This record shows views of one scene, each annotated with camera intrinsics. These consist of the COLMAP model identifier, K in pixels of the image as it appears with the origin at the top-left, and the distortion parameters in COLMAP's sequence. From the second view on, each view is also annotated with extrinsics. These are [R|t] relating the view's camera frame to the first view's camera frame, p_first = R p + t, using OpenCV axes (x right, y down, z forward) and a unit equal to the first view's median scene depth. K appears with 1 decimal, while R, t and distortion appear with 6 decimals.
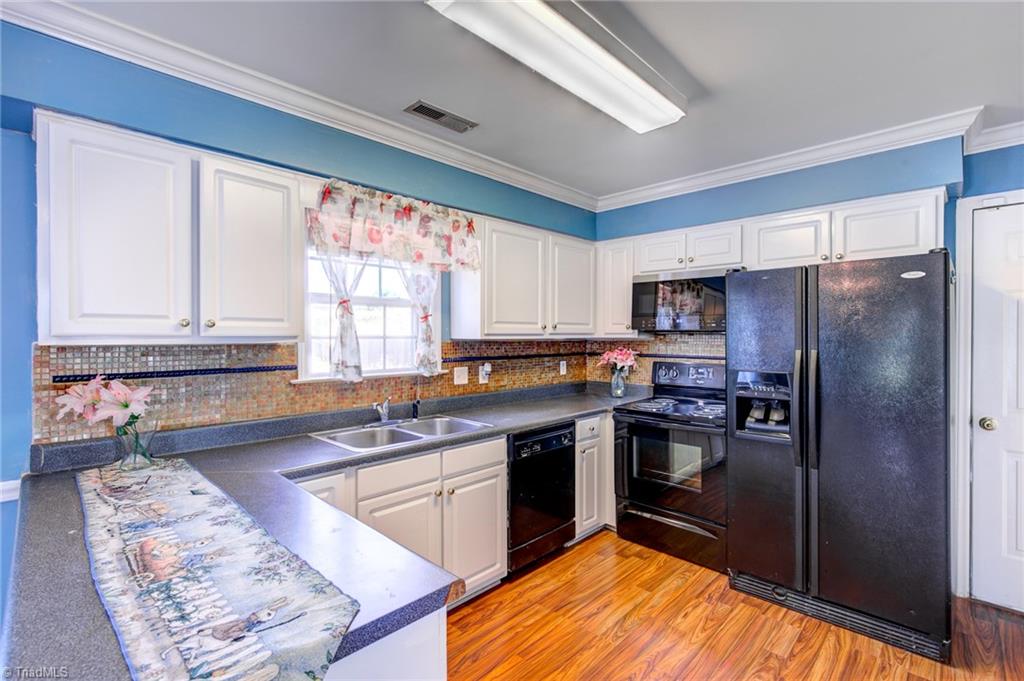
lens RADIAL K [[468.0, 0, 508.2], [0, 468.0, 339.1], [0, 0, 1]] dist [-0.002608, 0.001950]
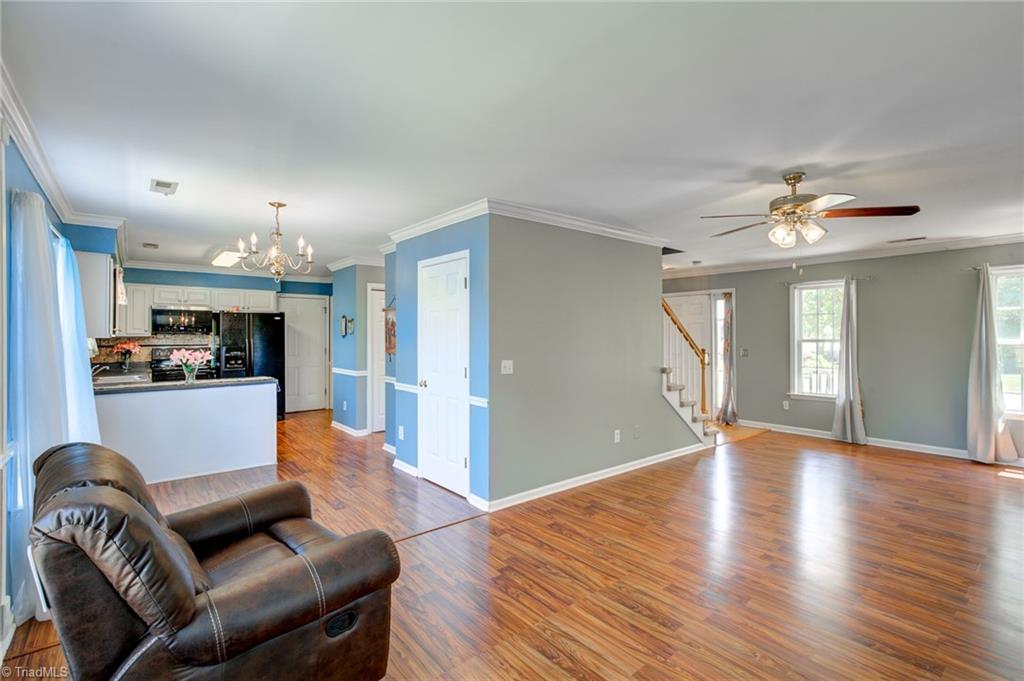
lens RADIAL K [[468.0, 0, 509.1], [0, 468.0, 338.5], [0, 0, 1]] dist [-0.002608, 0.001950]
pose [[0.112556, -0.009489, 0.993600, -4.462249], [0.009928, 0.999915, 0.008425, 0.016662], [-0.993596, 0.008916, 0.112641, -2.129338]]
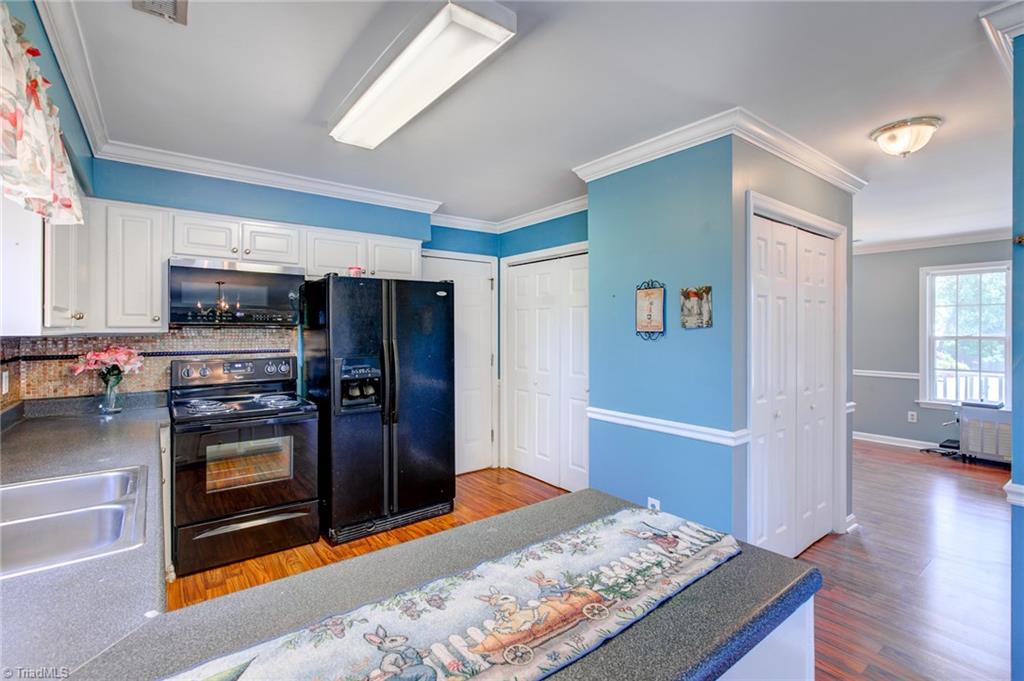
lens RADIAL K [[468.0, 0, 522.1], [0, 468.0, 332.3], [0, 0, 1]] dist [-0.002608, 0.001950]
pose [[0.129712, -0.006484, 0.991531, -1.342375], [0.008694, 0.999948, 0.005402, -0.005972], [-0.991514, 0.007919, 0.129761, 0.825651]]
